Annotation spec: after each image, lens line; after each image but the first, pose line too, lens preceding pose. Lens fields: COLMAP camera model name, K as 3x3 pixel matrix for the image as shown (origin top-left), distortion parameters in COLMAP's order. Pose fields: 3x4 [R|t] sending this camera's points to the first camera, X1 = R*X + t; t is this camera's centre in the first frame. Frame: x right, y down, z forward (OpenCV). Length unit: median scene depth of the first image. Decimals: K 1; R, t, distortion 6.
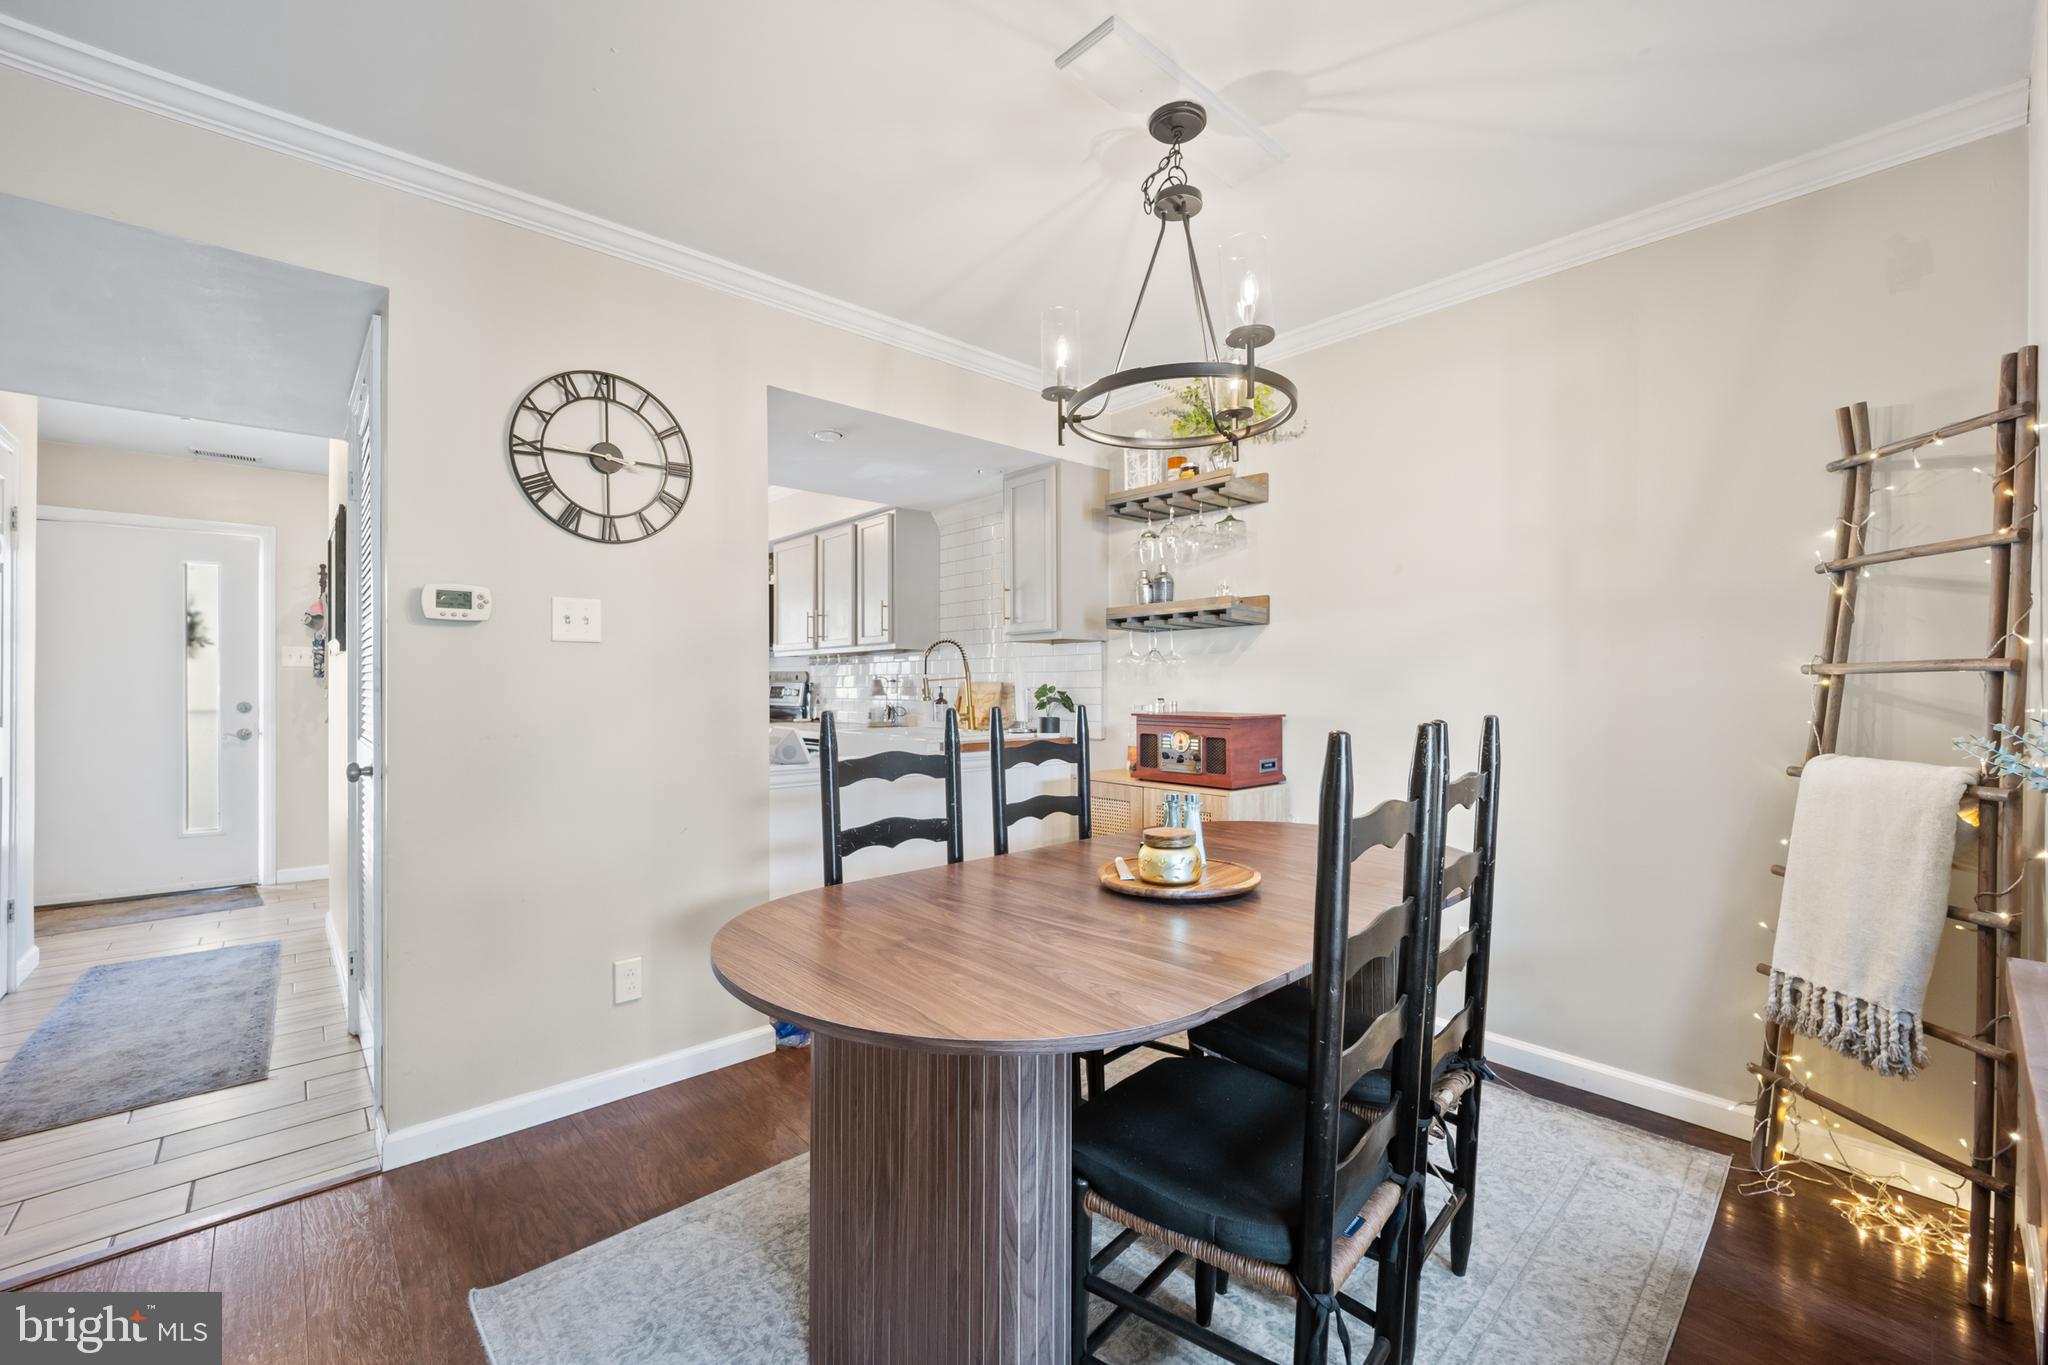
lens RADIAL K [[852.0, 0, 1032.4], [0, 852.0, 697.5], [0, 0, 1]] dist [-0.001313, -0.001541]
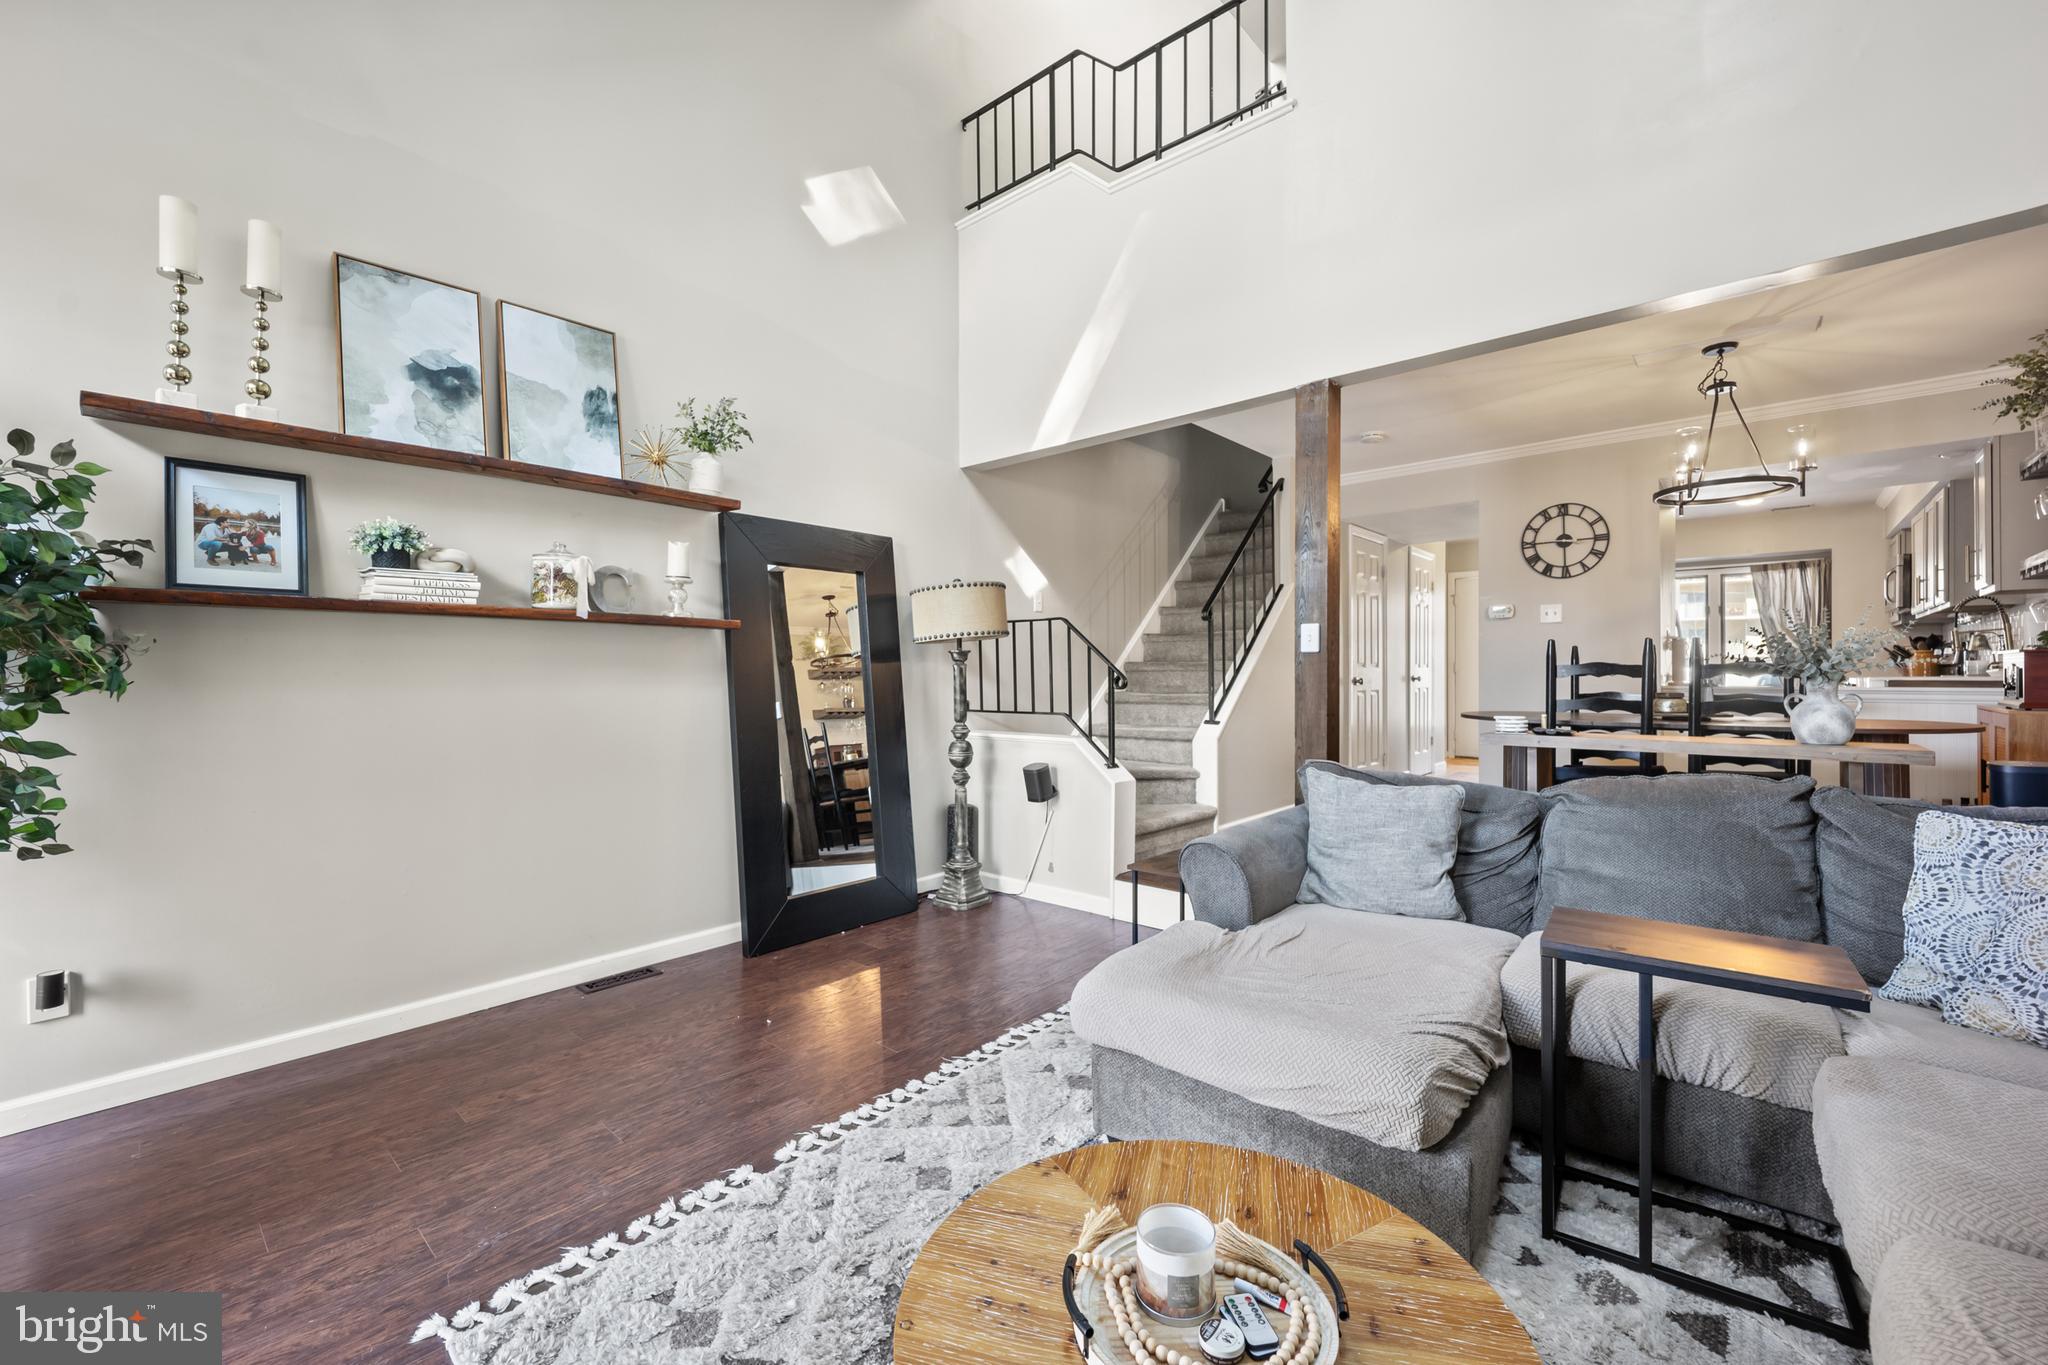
lens RADIAL K [[852.0, 0, 1019.1], [0, 852.0, 681.4], [0, 0, 1]] dist [-0.001313, -0.001541]
pose [[0.119287, 0.004671, -0.992849, 1.487890], [-0.008103, 0.999960, 0.003731, 0.089406], [0.992827, 0.007600, 0.119320, -0.663967]]
